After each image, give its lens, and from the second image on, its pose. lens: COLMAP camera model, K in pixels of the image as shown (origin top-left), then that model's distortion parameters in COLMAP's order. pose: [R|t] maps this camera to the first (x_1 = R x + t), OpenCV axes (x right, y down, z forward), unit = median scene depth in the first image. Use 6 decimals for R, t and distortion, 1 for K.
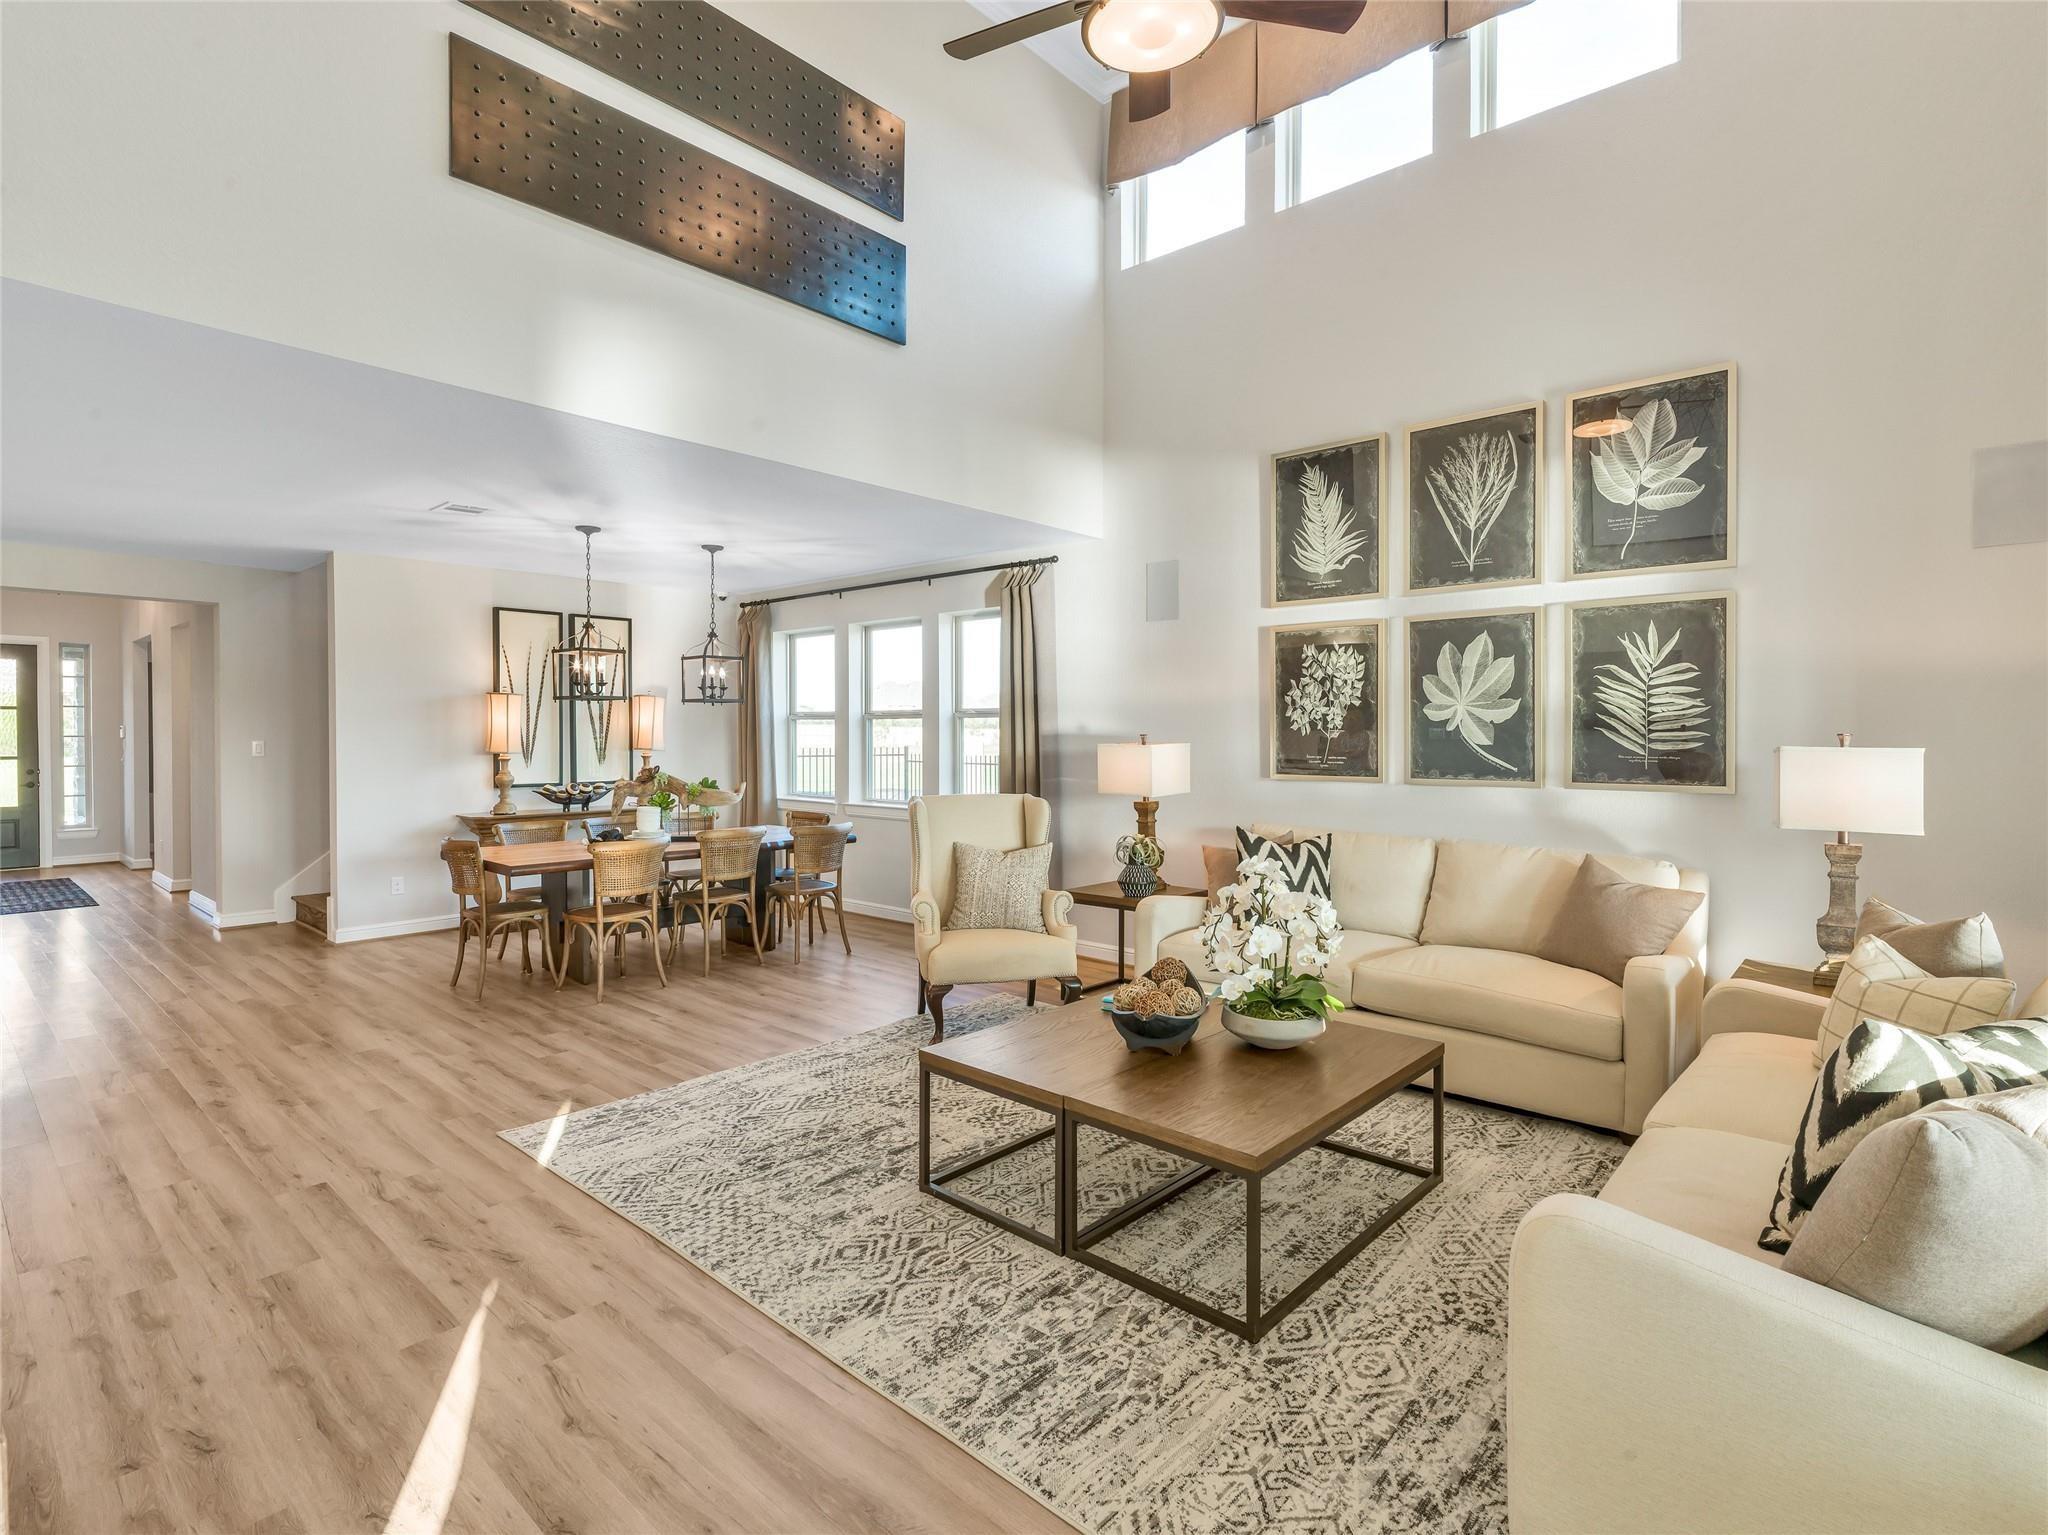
lens RADIAL K [[1010.8, 0, 1024.9], [0, 1010.8, 747.2], [0, 0, 1]] dist [-0.002333, 0.000347]
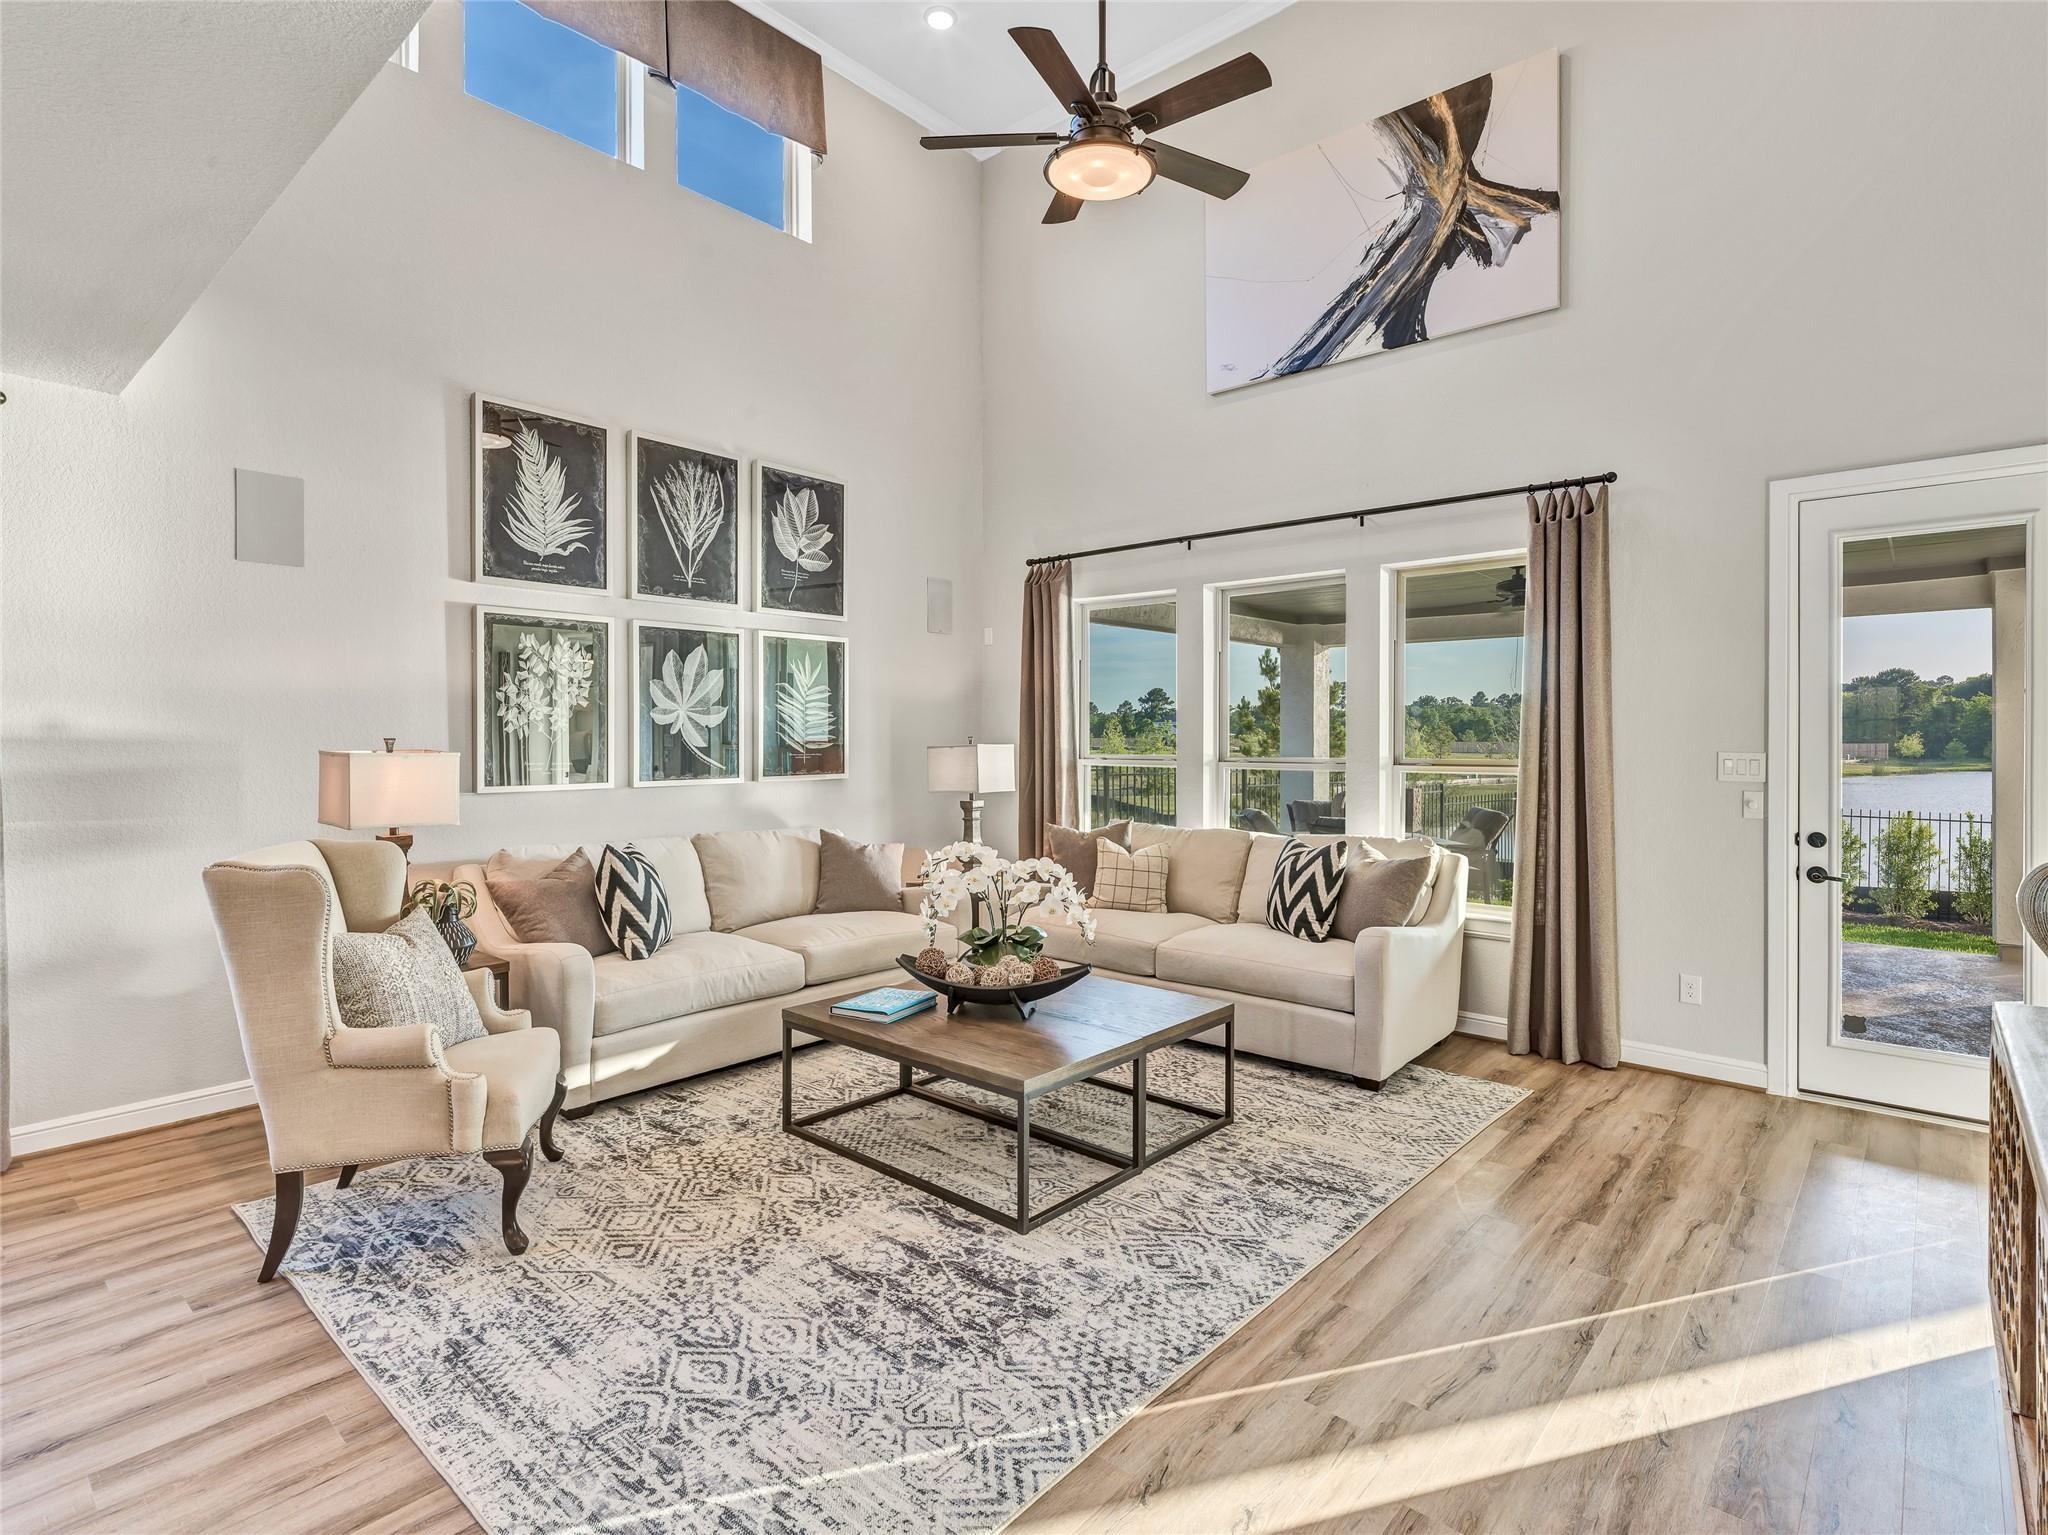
lens RADIAL K [[1035.1, 0, 1024.6], [0, 1035.1, 747.1], [0, 0, 1]] dist [0.002461, -0.000180]
pose [[-0.011143, -0.010972, 0.999878, -0.668012], [0.011424, 0.999873, 0.011100, -0.010426], [-0.999873, 0.011546, -0.011016, 0.643277]]
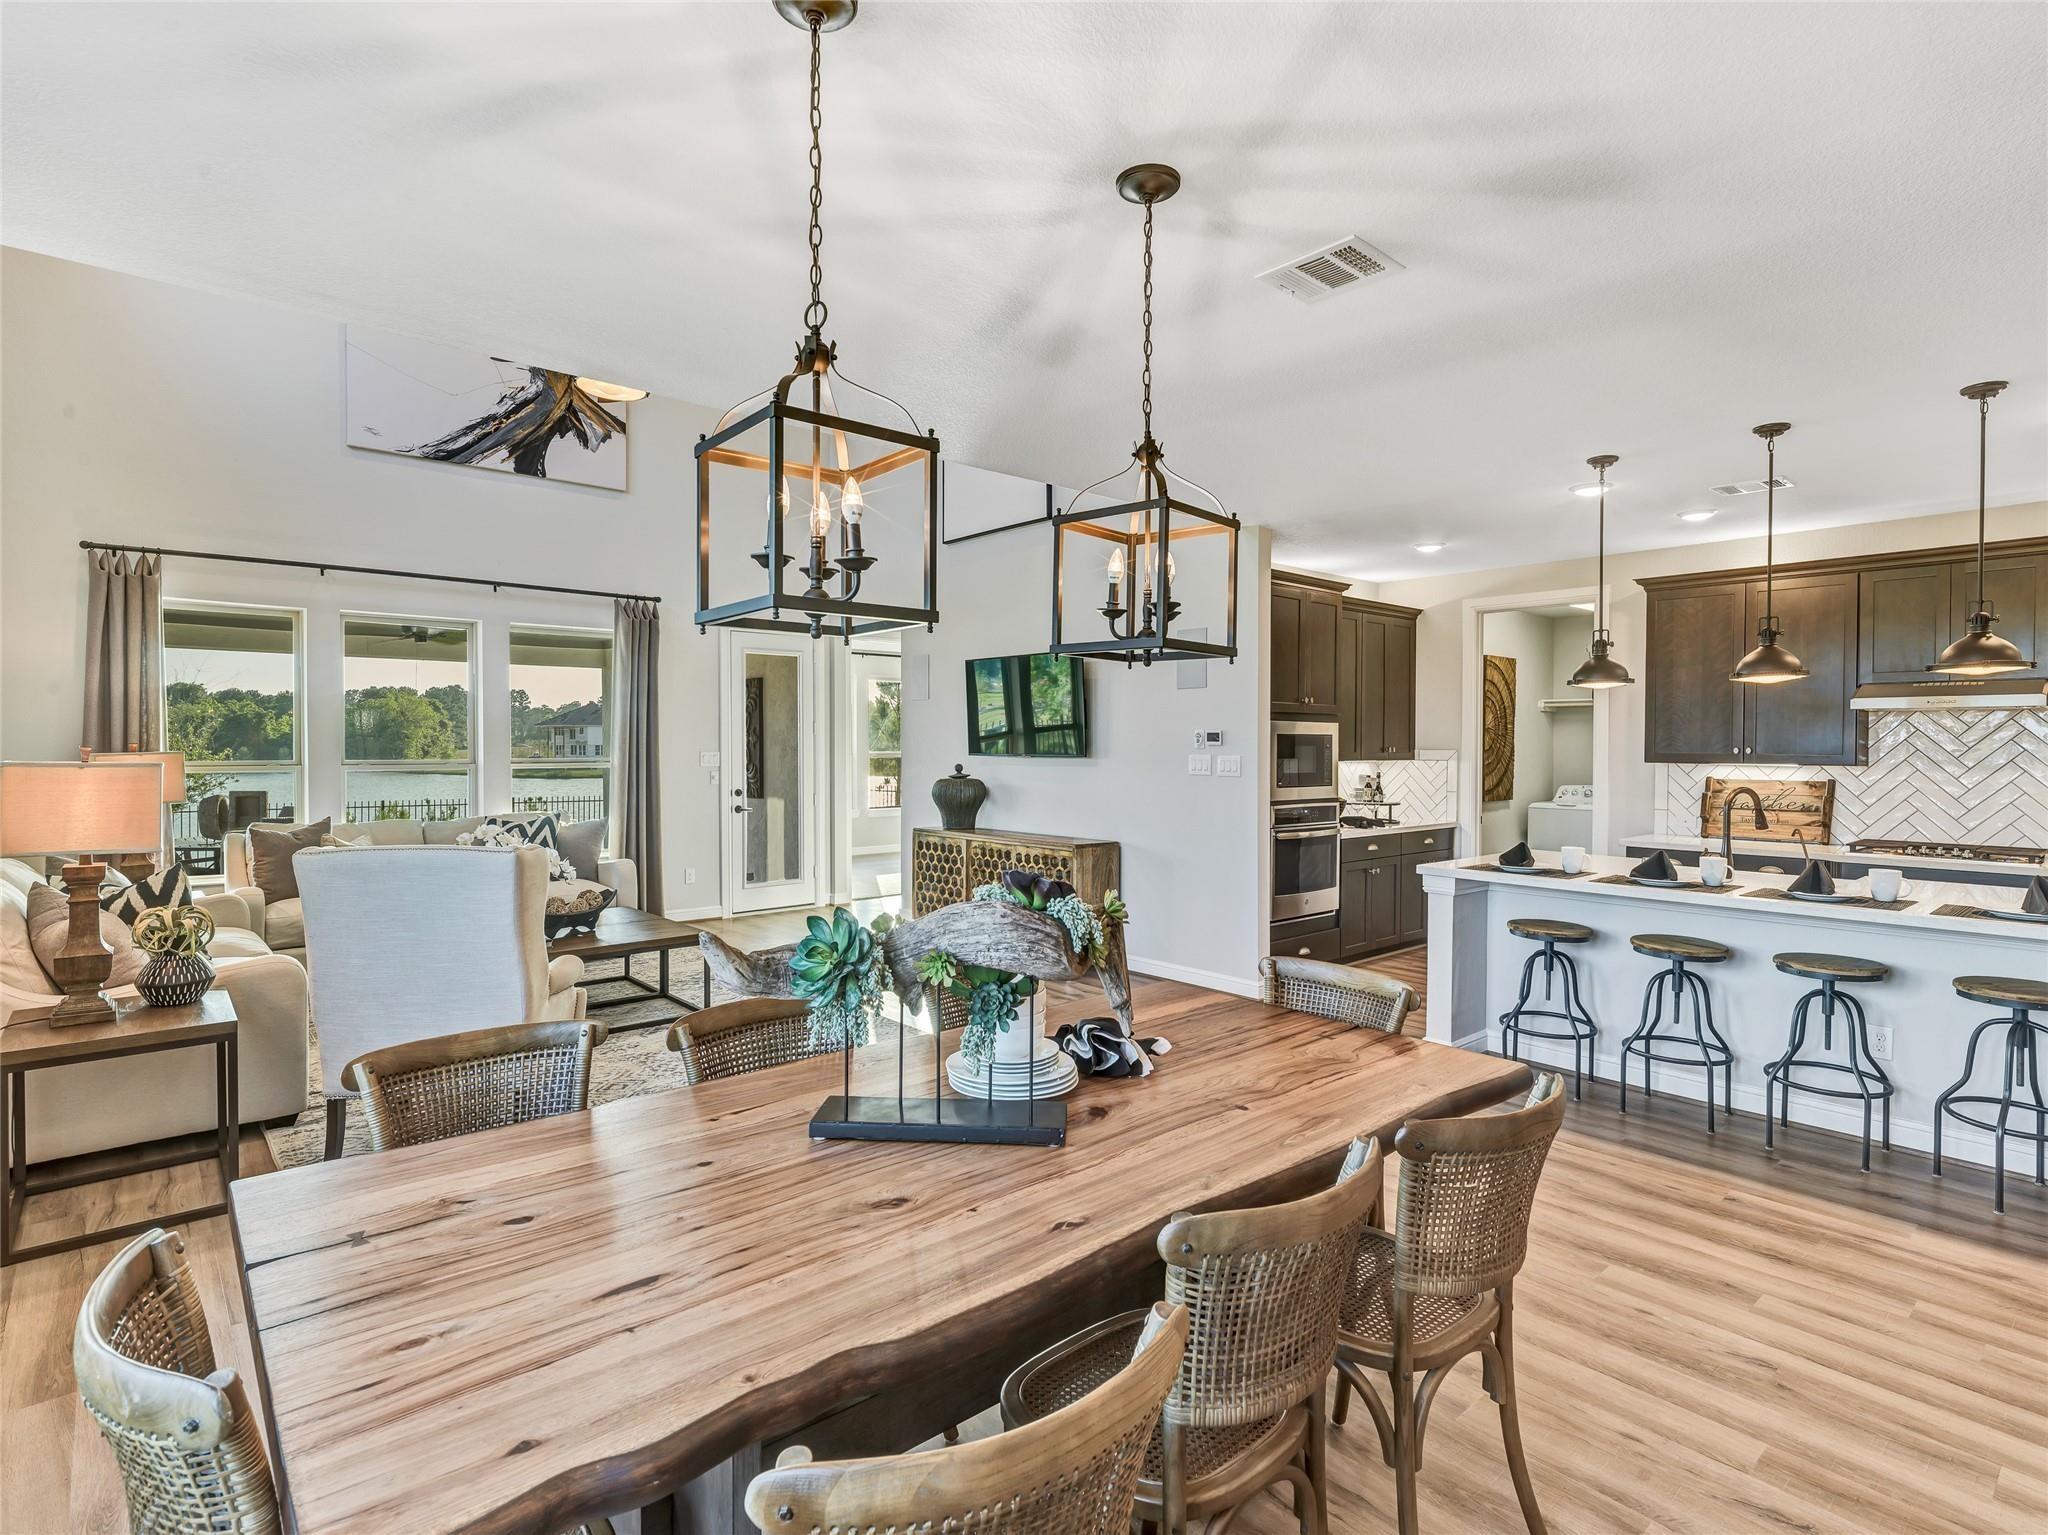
lens RADIAL K [[1033.7, 0, 1032.3], [0, 1033.7, 763.8], [0, 0, 1]] dist [-0.014471, 0.001662]
pose [[-0.993521, -0.006293, 0.113474, -0.532615], [-0.002848, 0.999531, 0.030494, -0.023257], [-0.113613, 0.029974, -0.993073, 1.689206]]
